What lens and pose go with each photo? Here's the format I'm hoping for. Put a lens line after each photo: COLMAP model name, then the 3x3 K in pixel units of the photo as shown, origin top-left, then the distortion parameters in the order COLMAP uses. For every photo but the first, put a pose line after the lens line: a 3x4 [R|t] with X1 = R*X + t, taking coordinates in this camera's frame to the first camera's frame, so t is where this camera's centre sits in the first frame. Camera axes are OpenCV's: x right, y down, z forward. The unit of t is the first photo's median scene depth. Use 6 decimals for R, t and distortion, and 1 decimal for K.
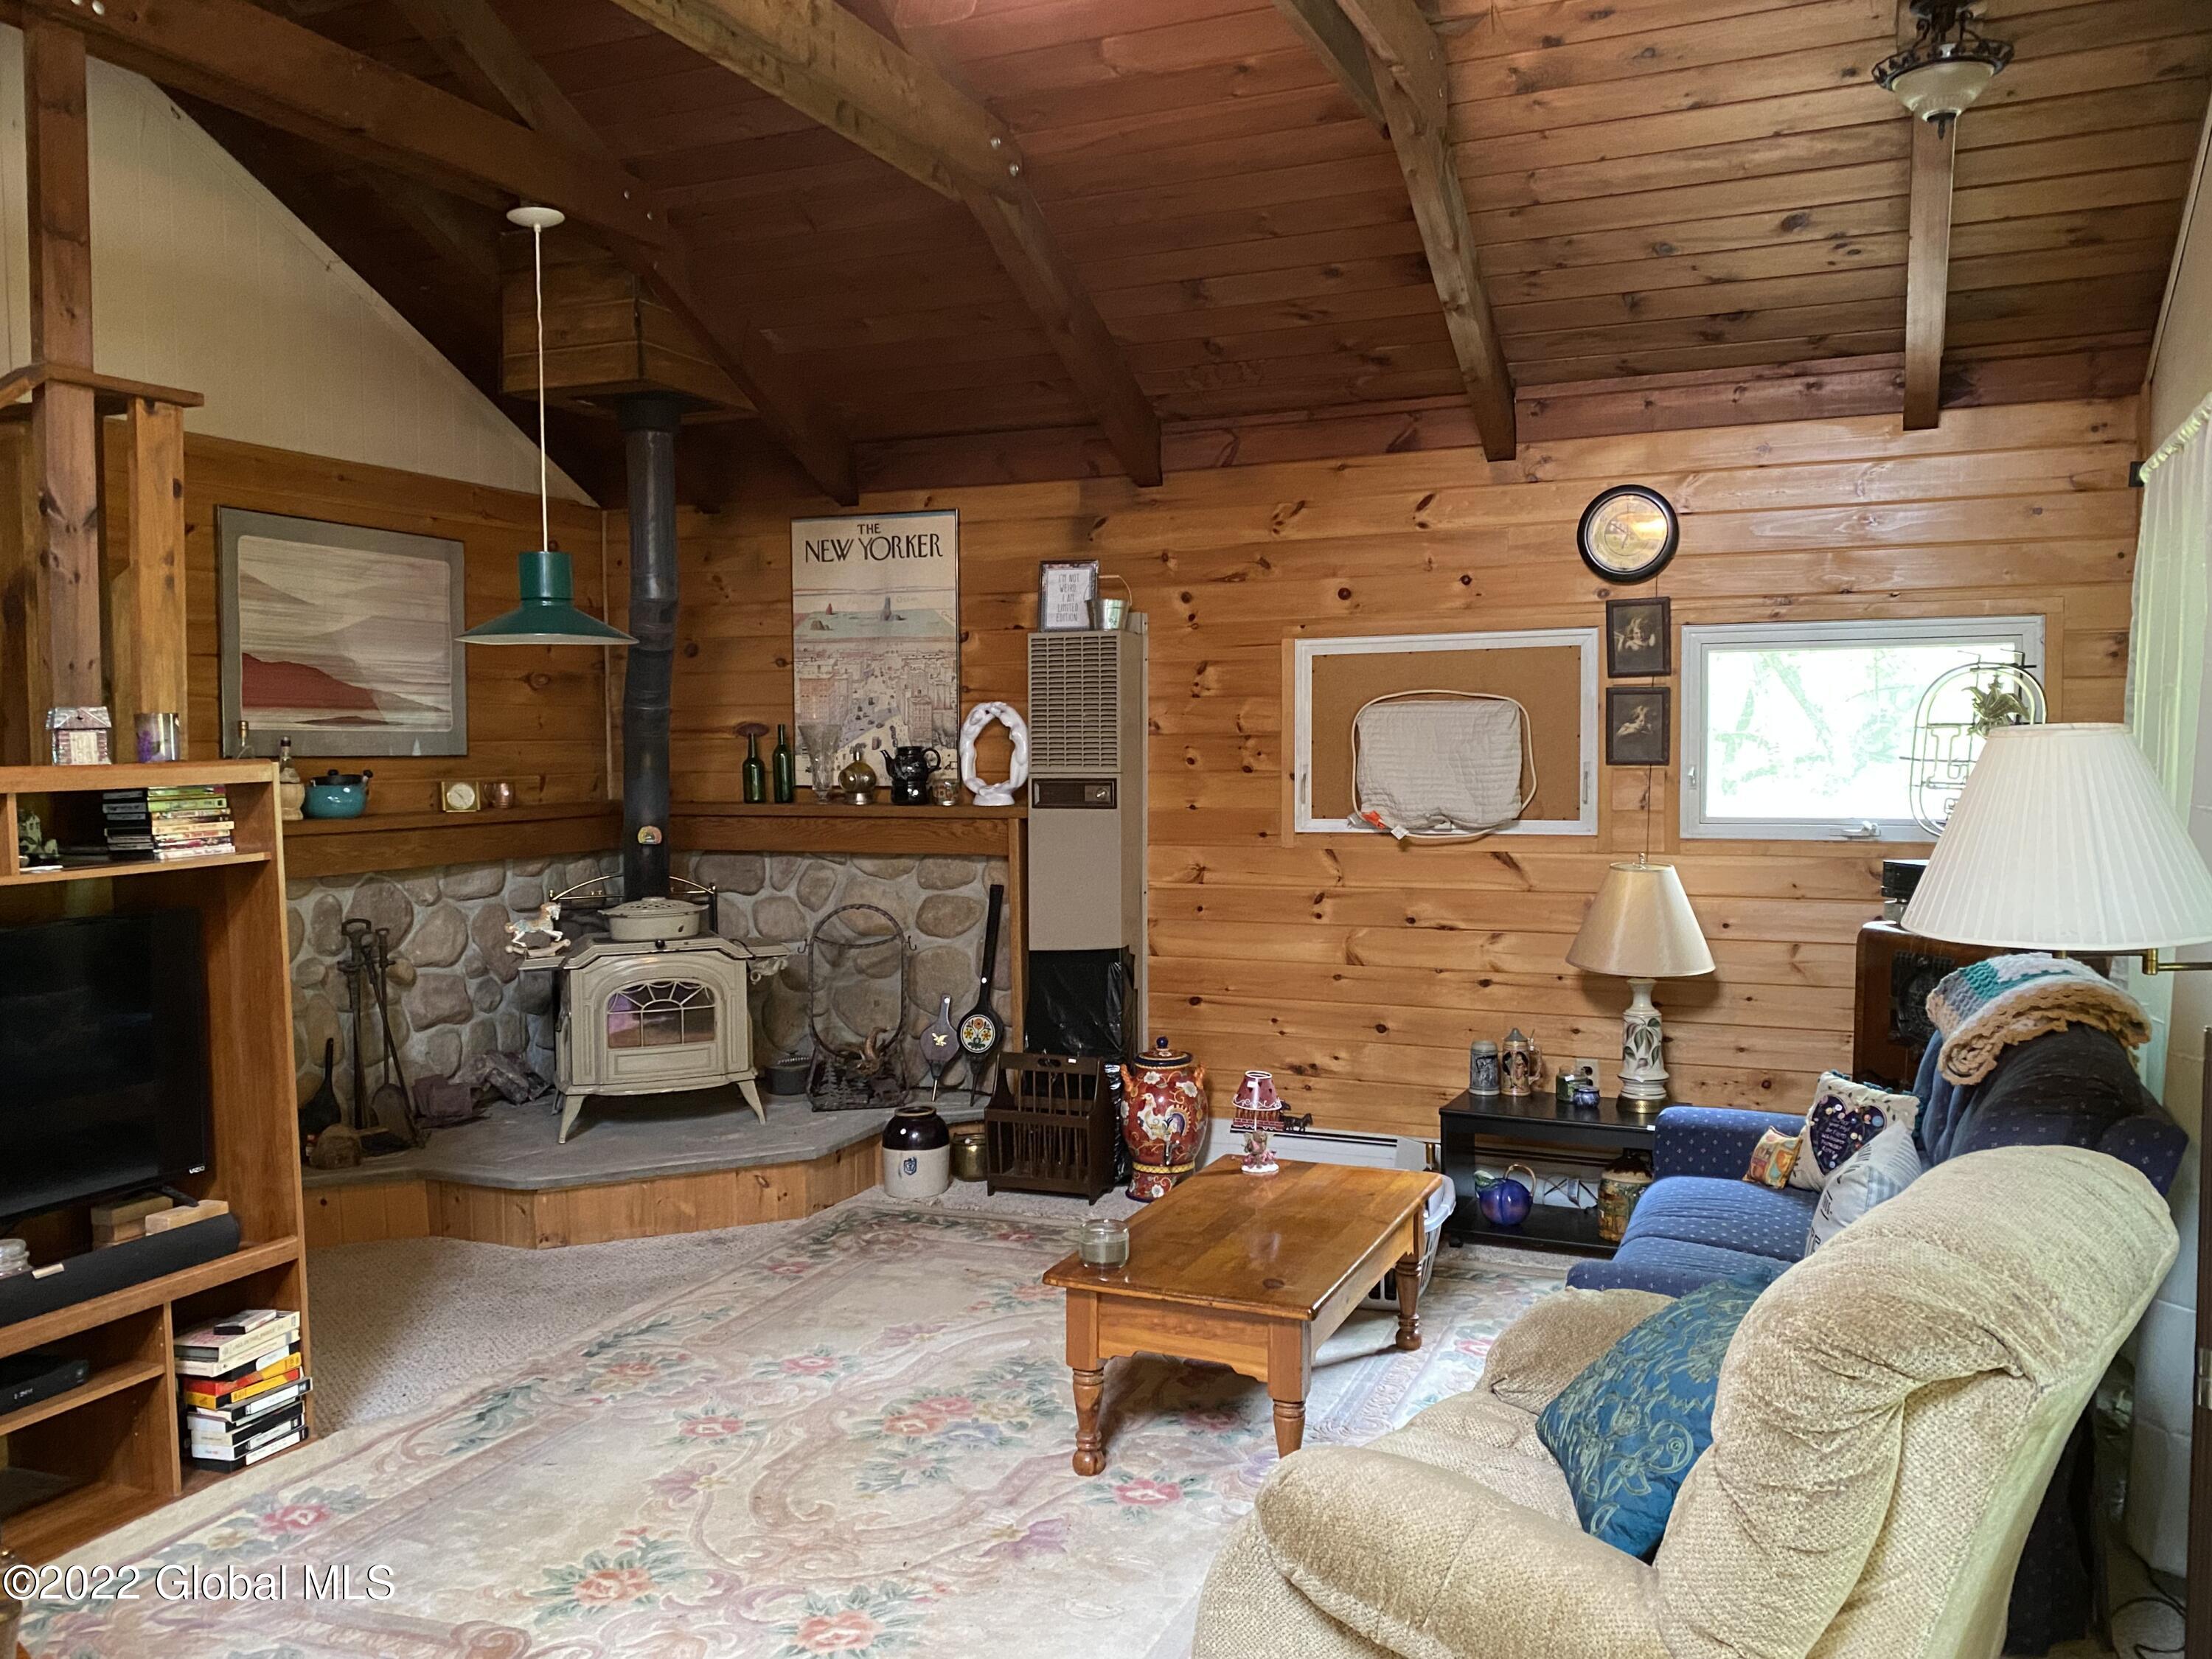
lens RADIAL K [[1760.3, 0, 1113.0], [0, 1760.3, 830.1], [0, 0, 1]] dist [0.037318, -0.006743]
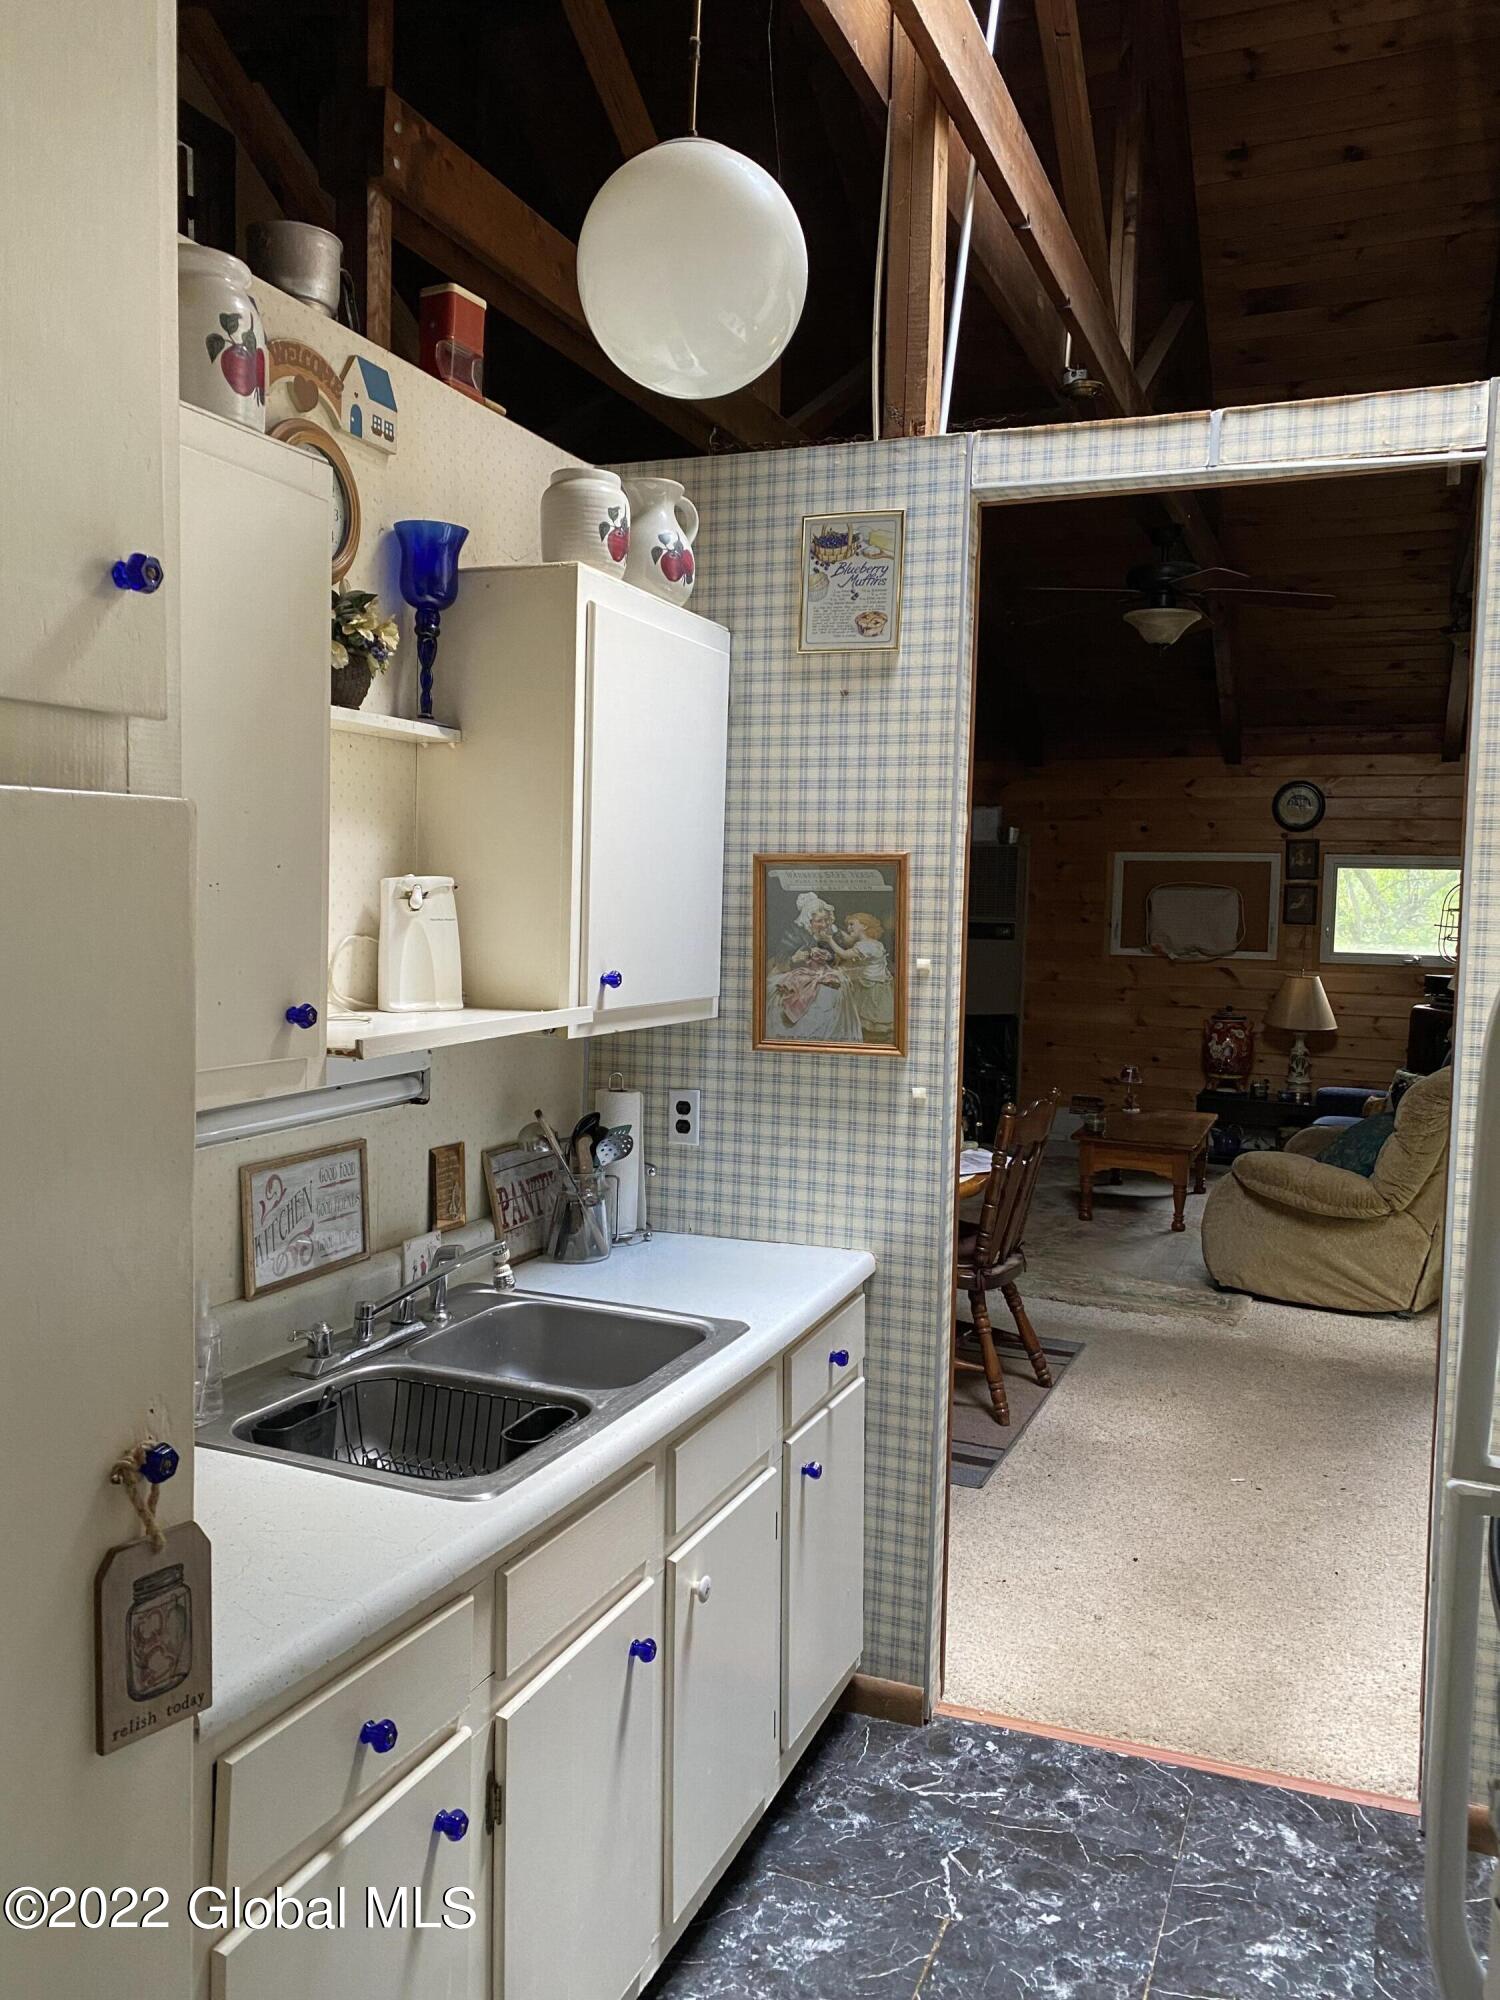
lens RADIAL K [[1514.2, 0, 743.2], [0, 1514.2, 1000.0], [0, 0, 1]] dist [0.009880, 0.004404]
pose [[0.999463, 0.028332, 0.016466, -0.339309], [-0.028728, 0.999291, 0.024329, 0.022905], [-0.015765, -0.024789, 0.999568, -0.660789]]
